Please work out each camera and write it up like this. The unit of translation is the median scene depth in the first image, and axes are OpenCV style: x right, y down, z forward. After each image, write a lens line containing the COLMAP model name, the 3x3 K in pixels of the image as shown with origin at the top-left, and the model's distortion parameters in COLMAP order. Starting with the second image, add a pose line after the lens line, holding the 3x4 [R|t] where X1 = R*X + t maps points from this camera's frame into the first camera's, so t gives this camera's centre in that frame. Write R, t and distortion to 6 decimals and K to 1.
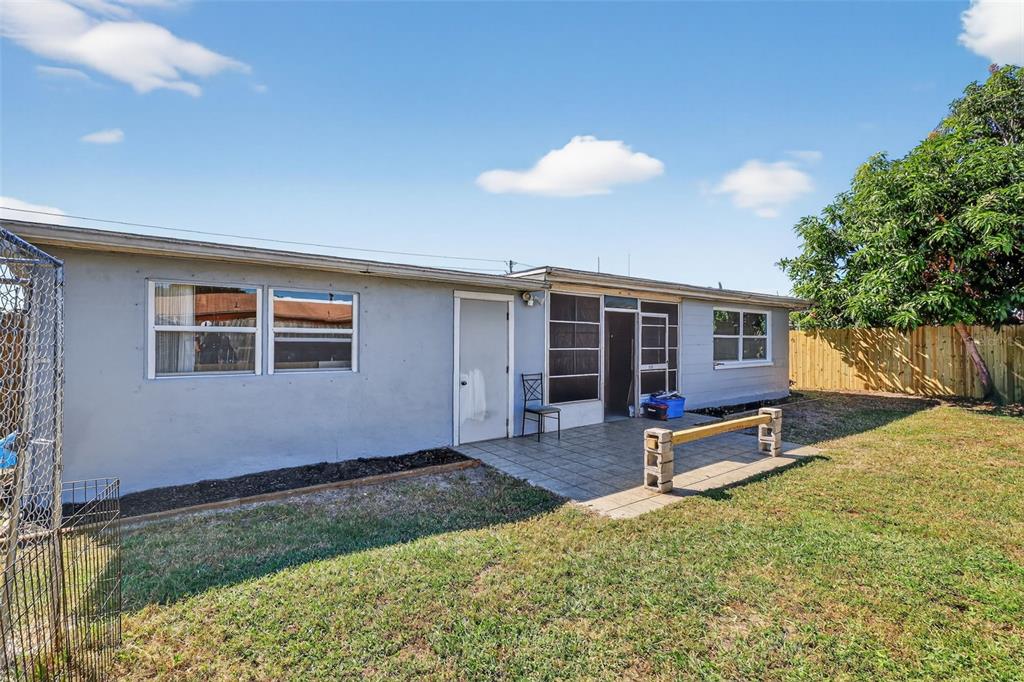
lens RADIAL K [[444.1, 0, 507.1], [0, 444.1, 343.7], [0, 0, 1]] dist [0.002815, 0.000863]
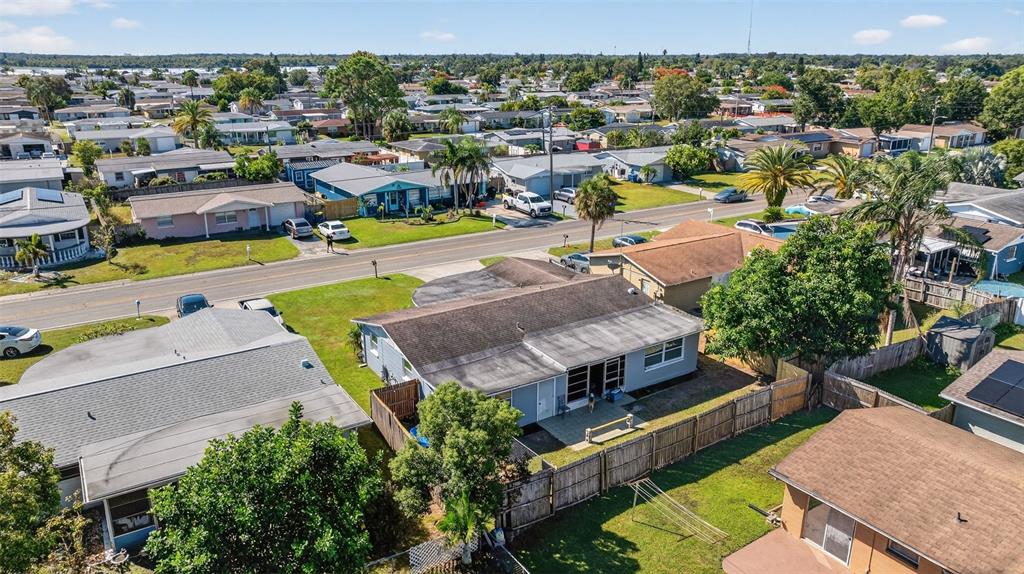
lens RADIAL K [[721.9, 0, 515.5], [0, 721.9, 287.5], [0, 0, 1]] dist [-0.018138, -0.003268]
pose [[0.999172, 0.011622, -0.038991, -0.066301], [0.001047, 0.950674, 0.310190, -1.966695], [0.040672, -0.309974, 0.949875, -3.138689]]
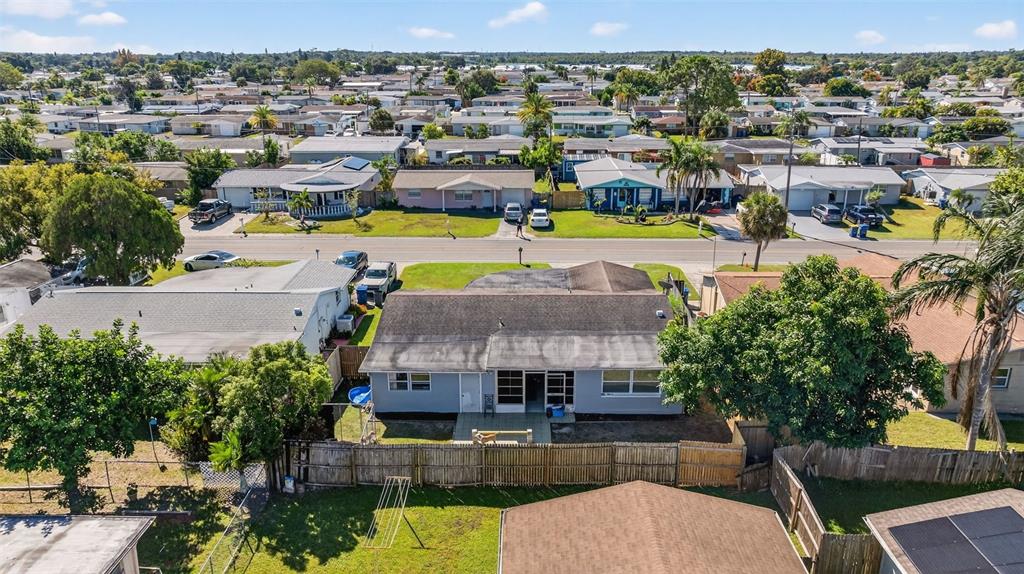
lens RADIAL K [[721.9, 0, 509.7], [0, 721.9, 286.9], [0, 0, 1]] dist [-0.018138, -0.003268]
pose [[0.799474, 0.179584, -0.573228, 2.596466], [0.008322, 0.950864, 0.309498, -1.951455], [0.600643, -0.252206, 0.758696, -2.220770]]
